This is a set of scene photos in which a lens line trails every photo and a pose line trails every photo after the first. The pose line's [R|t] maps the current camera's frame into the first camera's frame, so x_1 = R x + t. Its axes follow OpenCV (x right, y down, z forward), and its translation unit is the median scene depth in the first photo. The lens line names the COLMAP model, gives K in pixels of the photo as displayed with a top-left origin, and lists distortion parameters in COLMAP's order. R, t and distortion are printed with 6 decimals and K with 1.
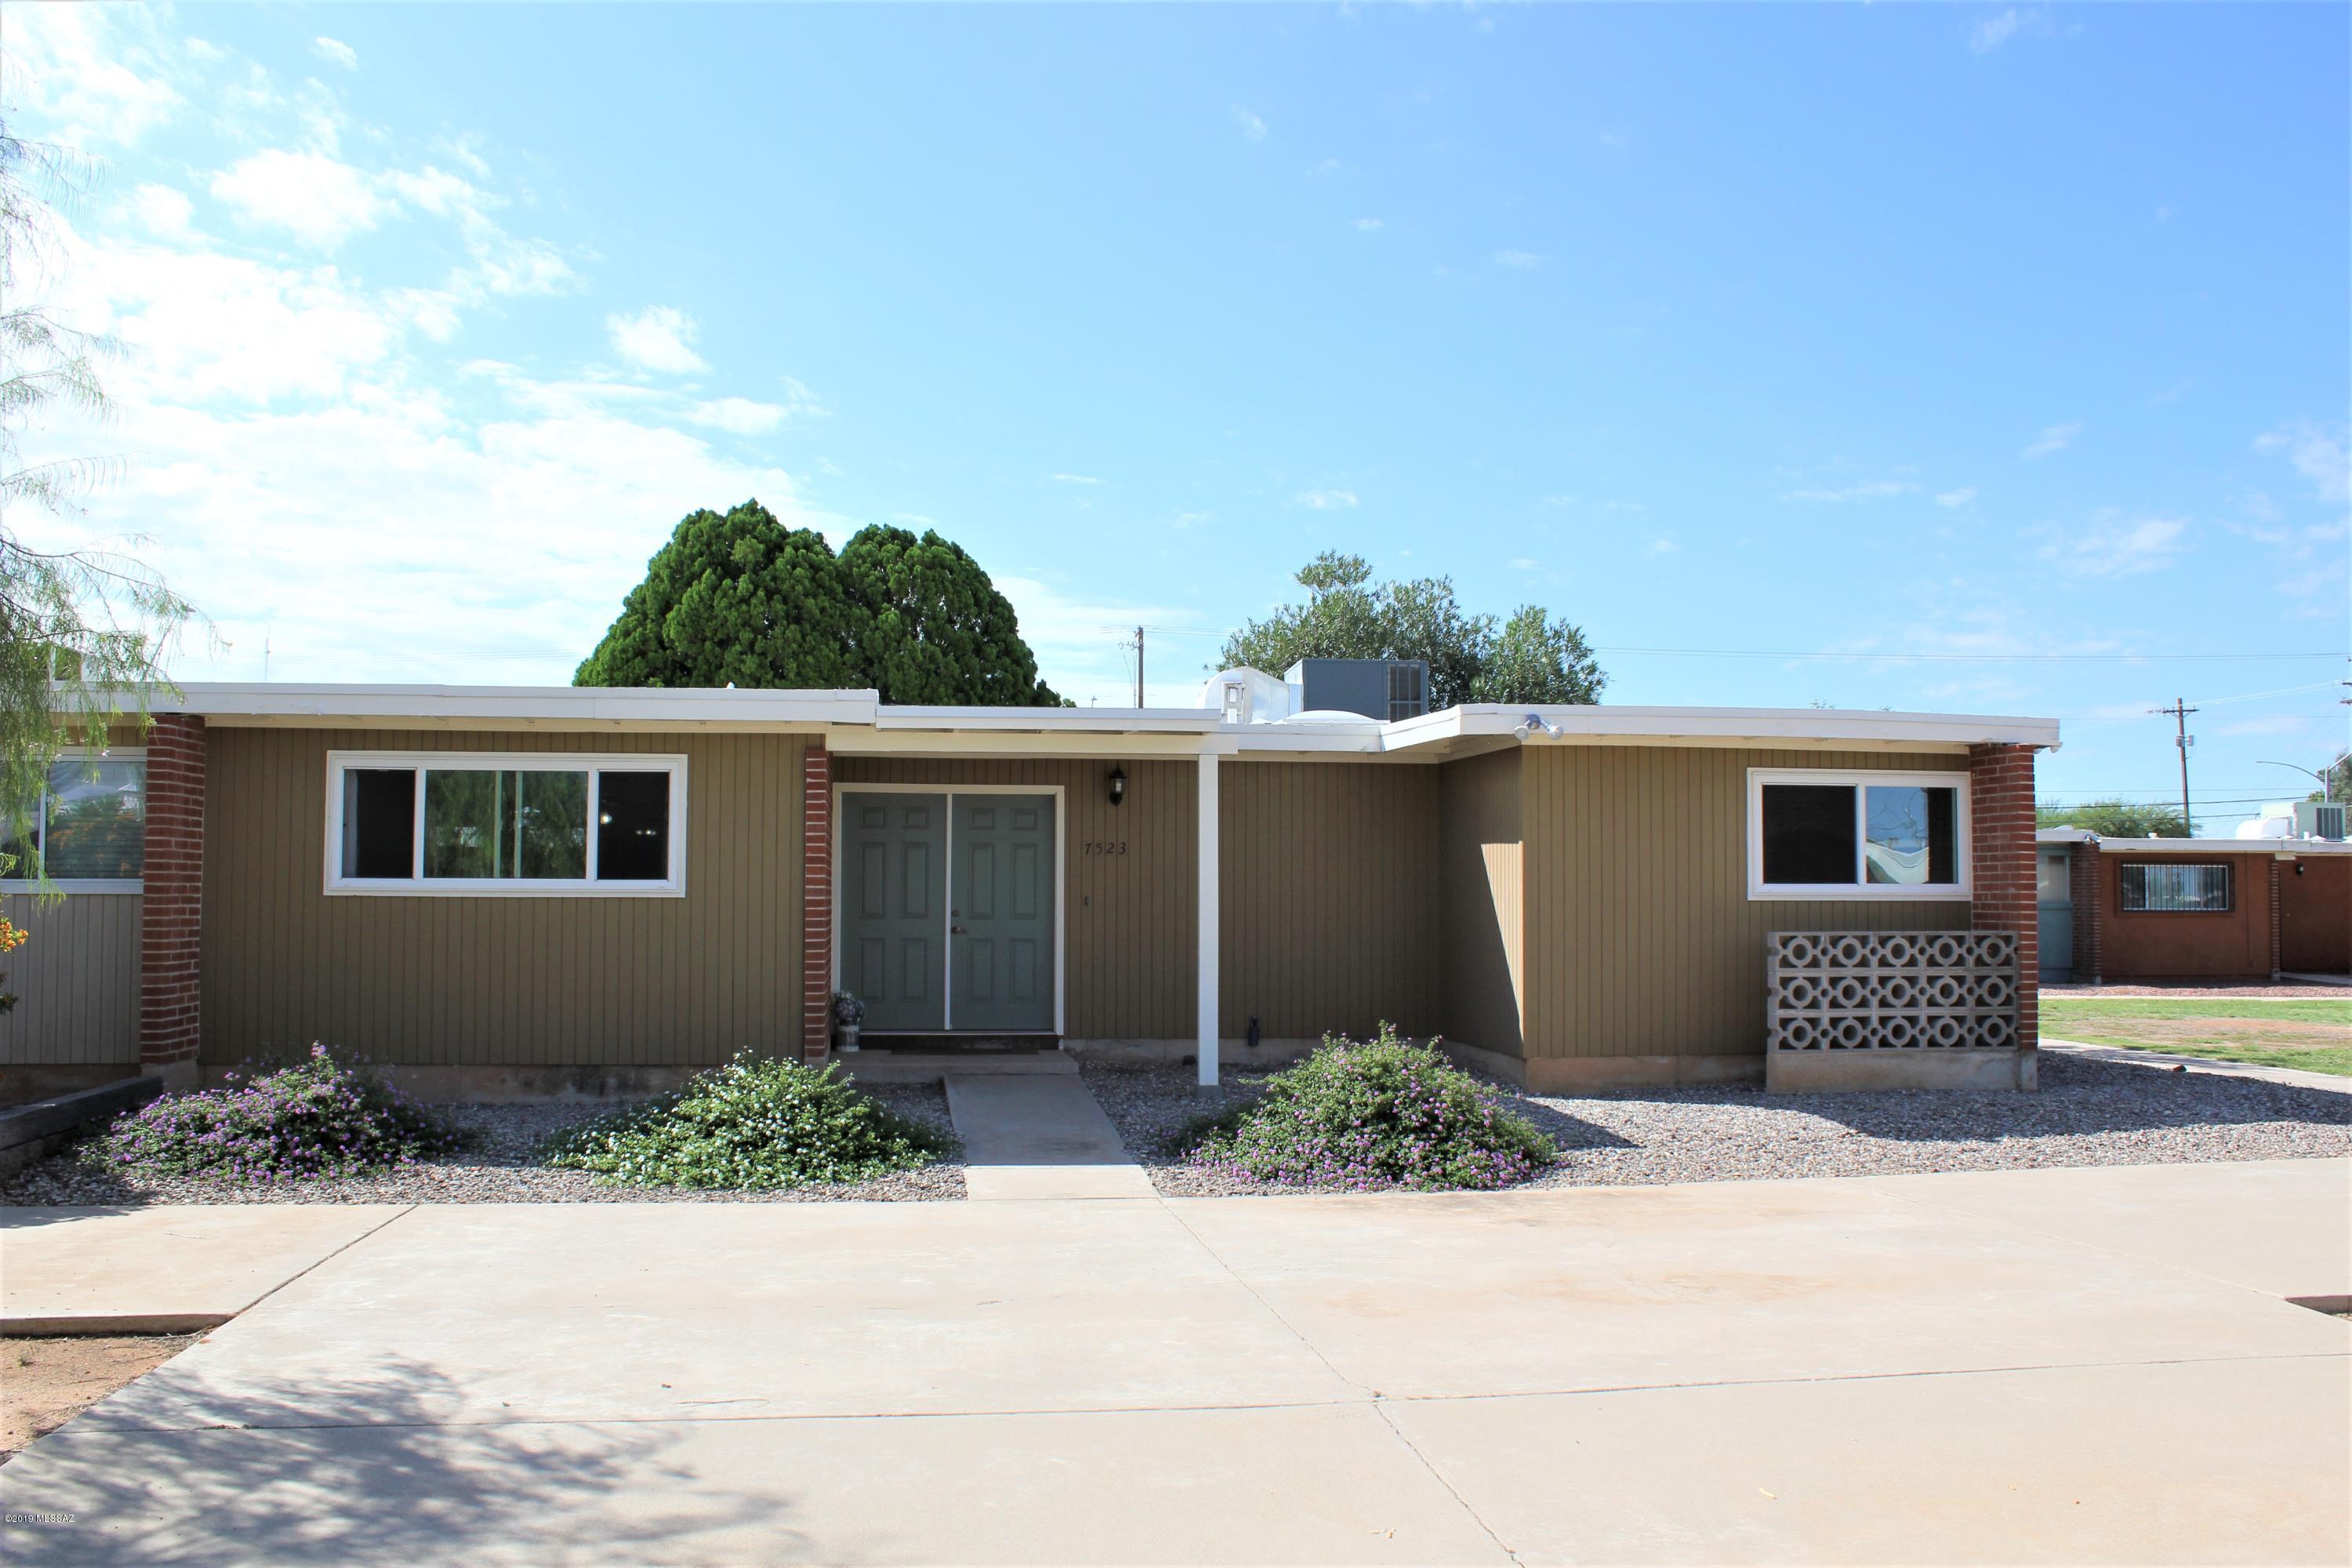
lens RADIAL K [[1972.8, 0, 1167.3], [0, 1972.8, 821.4], [0, 0, 1]] dist [-0.182256, 0.149339]
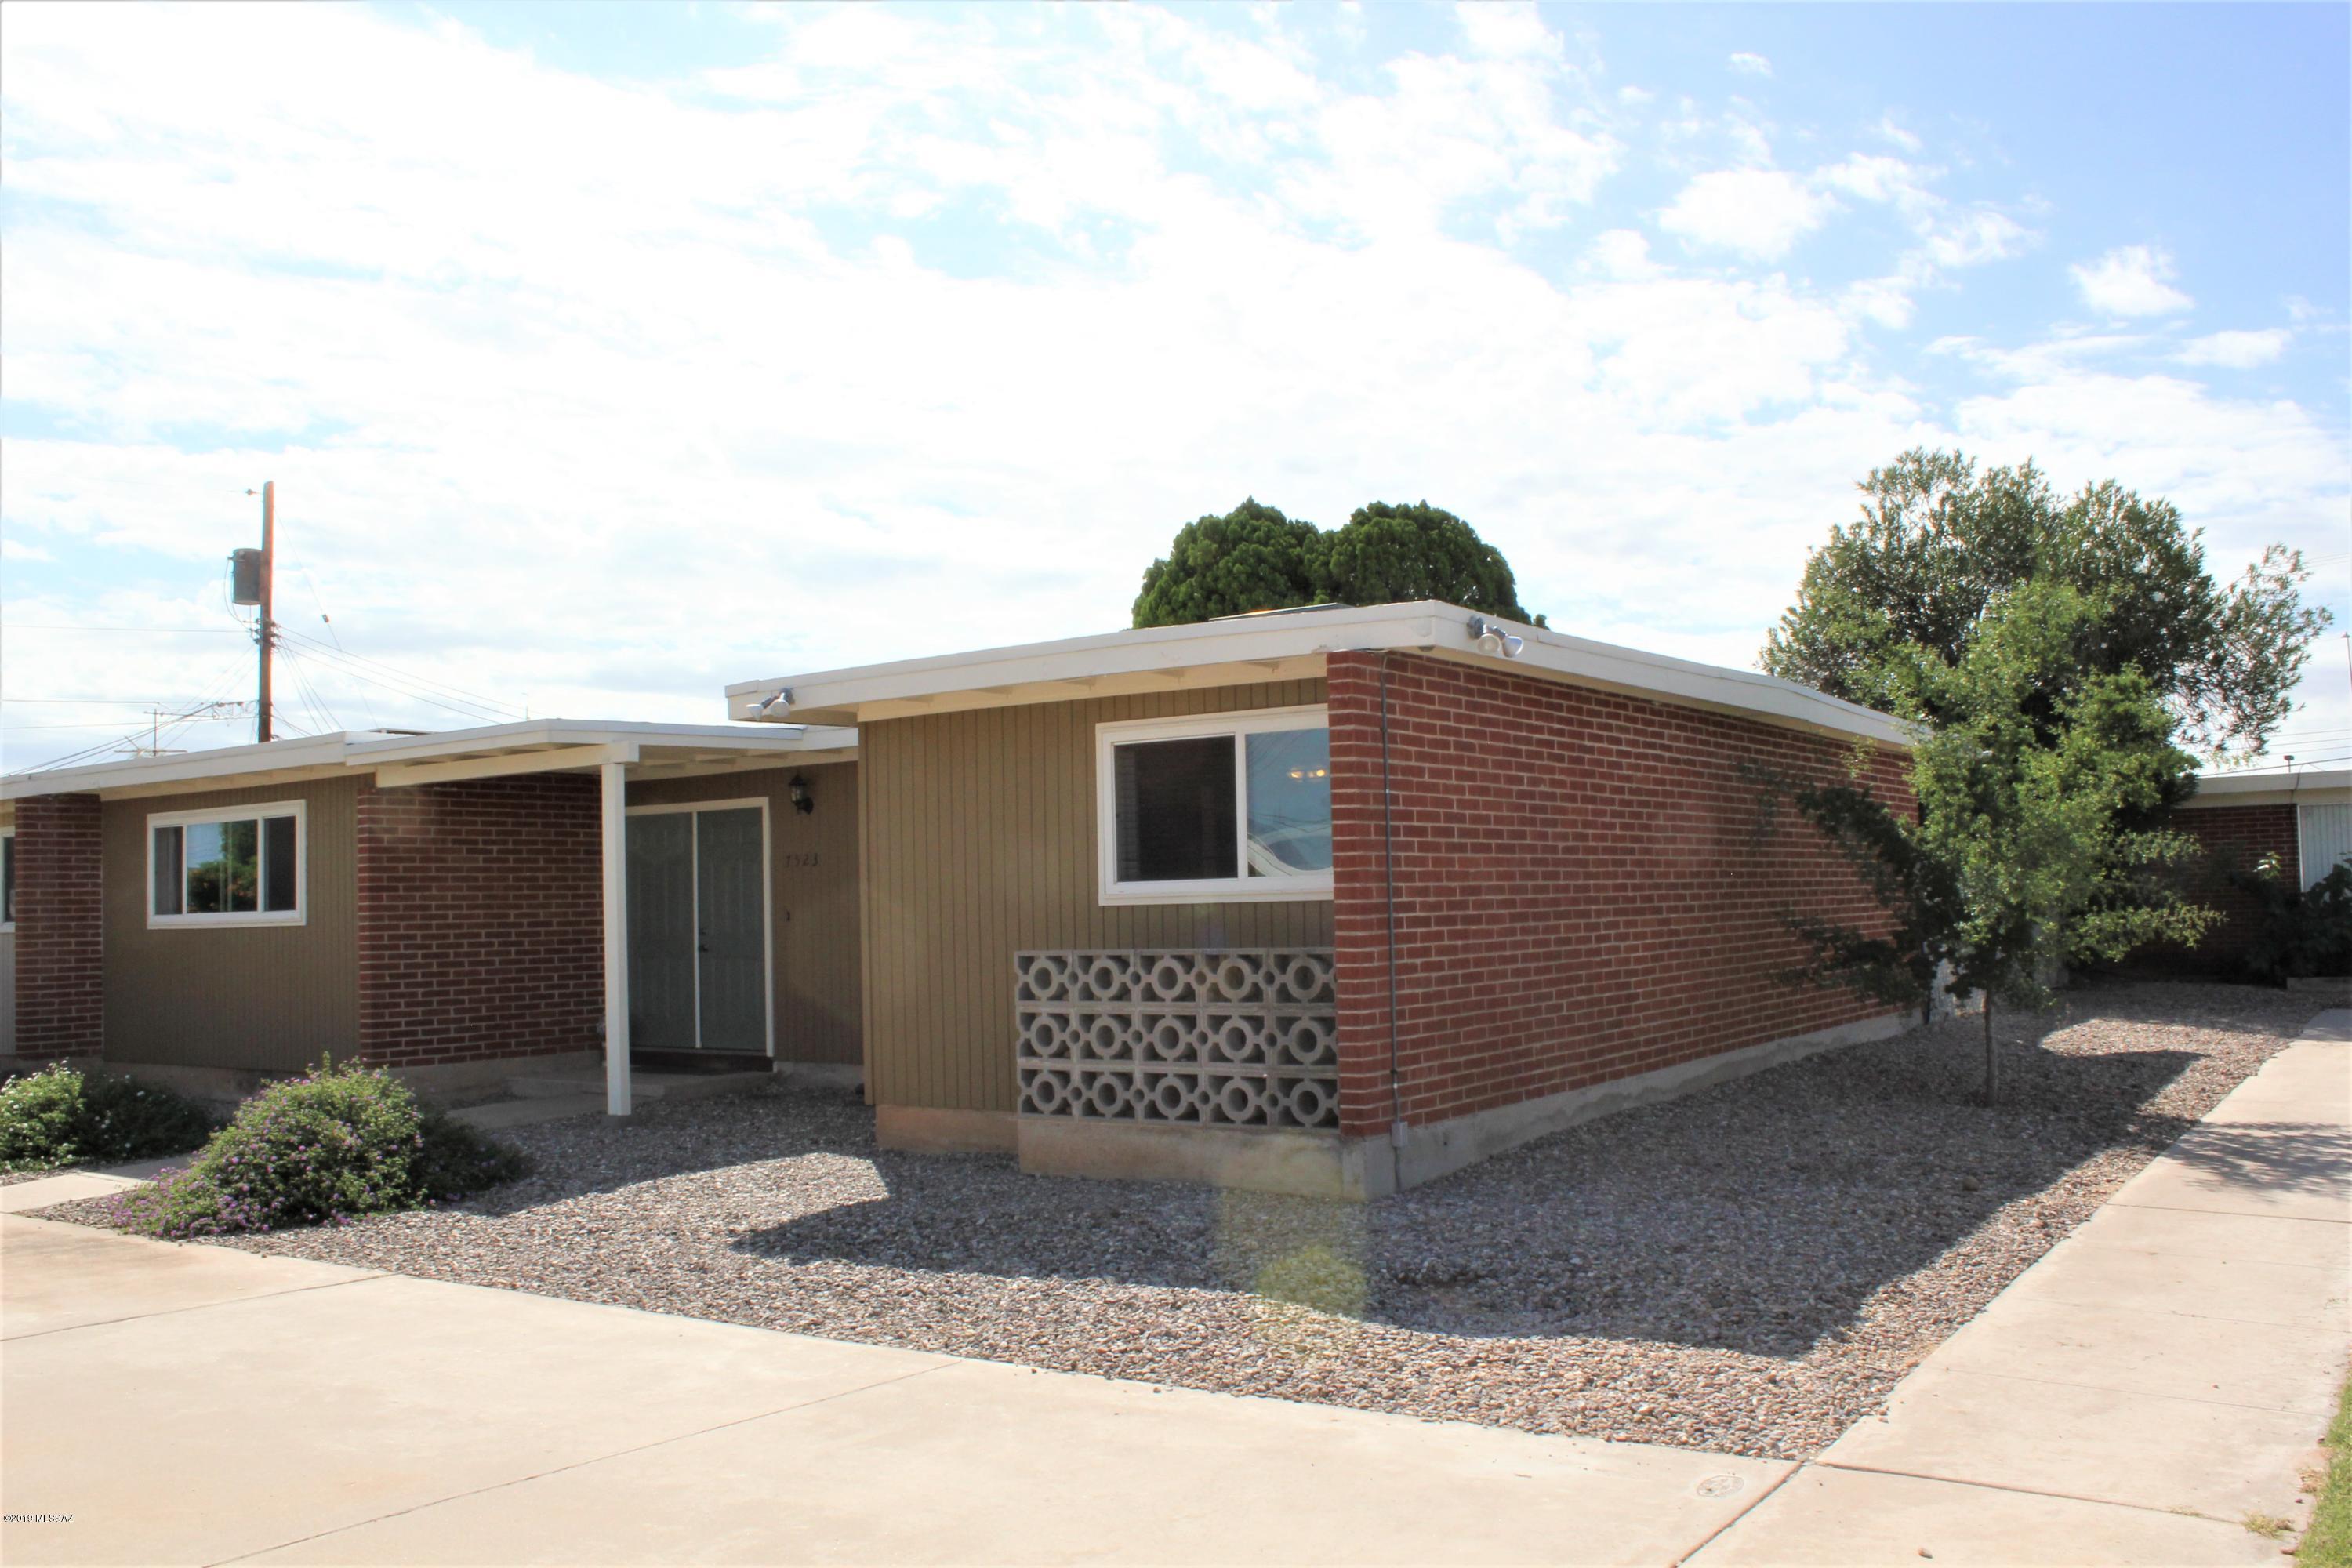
lens RADIAL K [[1992.5, 0, 1177.5], [0, 1992.5, 823.2], [0, 0, 1]] dist [-0.107676, 0.000657]
pose [[0.738023, -0.051026, -0.672844, 0.819836], [0.054010, 0.998404, -0.016473, 0.023359], [0.672611, -0.024183, 0.739601, 0.461035]]
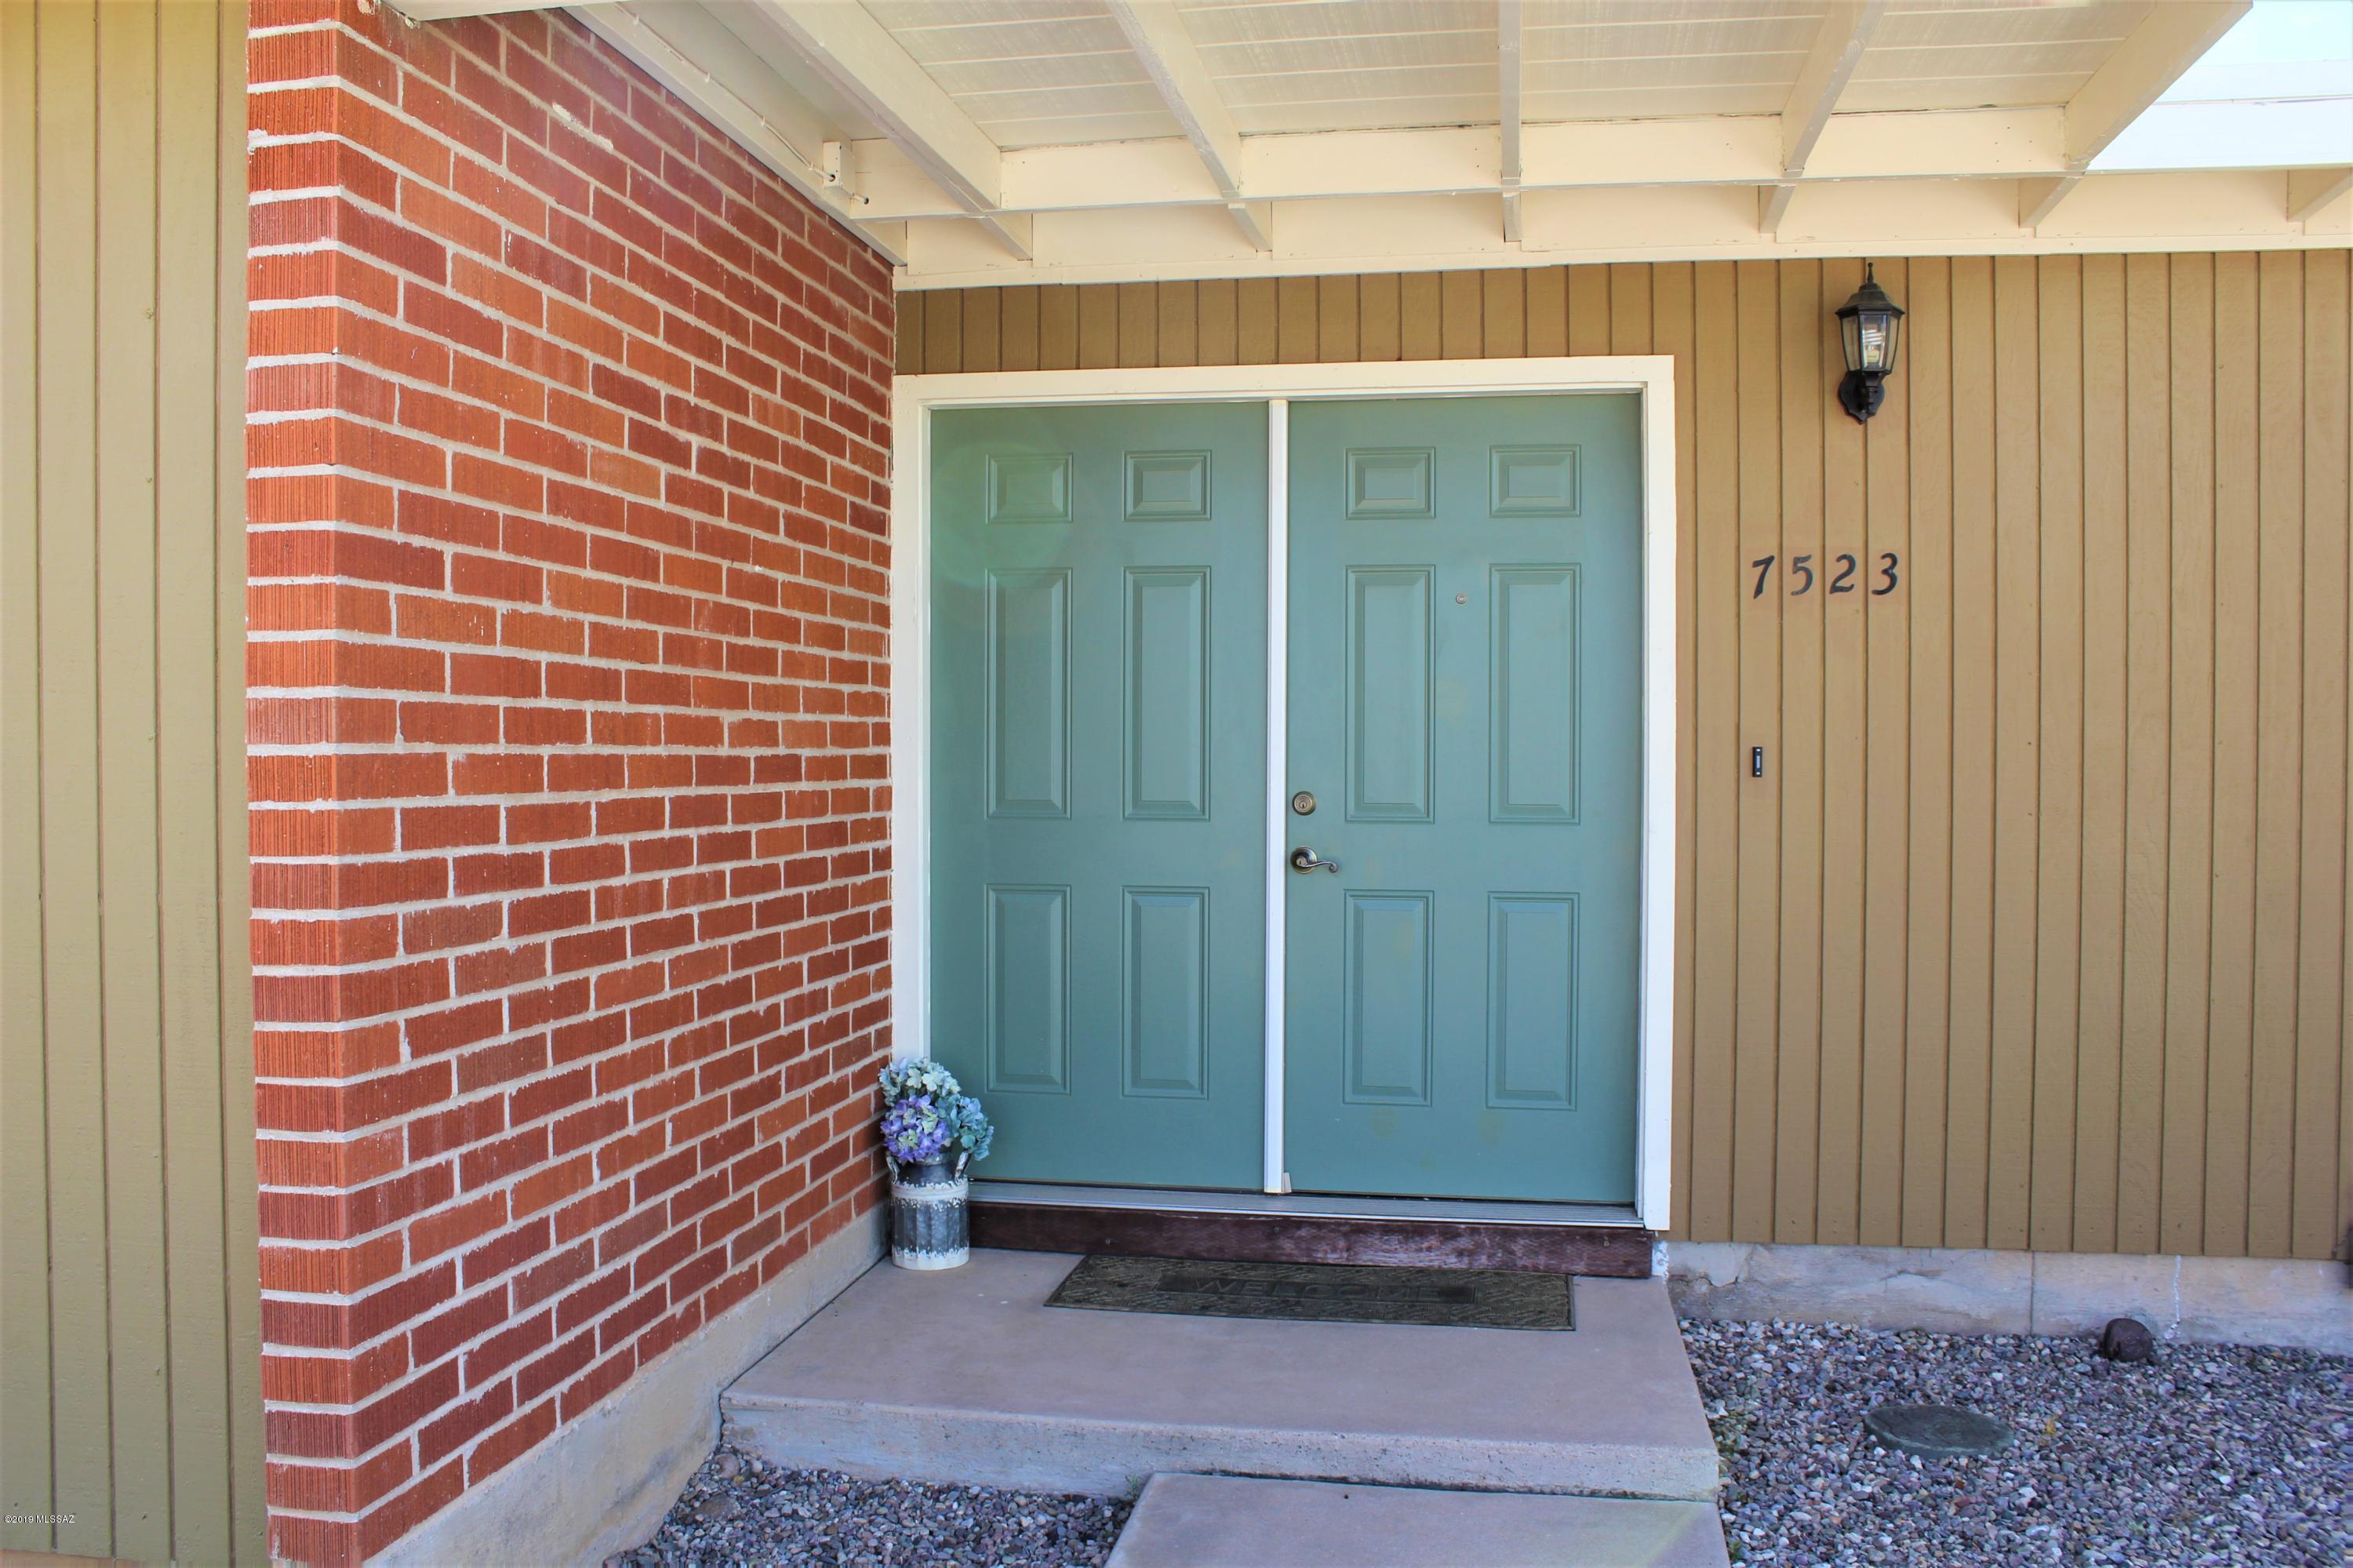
lens RADIAL K [[1973.7, 0, 1167.8], [0, 1973.7, 821.4], [0, 0, 1]] dist [-0.182256, 0.149339]
pose [[0.947803, 0.005945, -0.318802, -0.035493], [0.016419, 0.997590, 0.067416, 0.031804], [0.318435, -0.069132, 0.945421, 0.782538]]
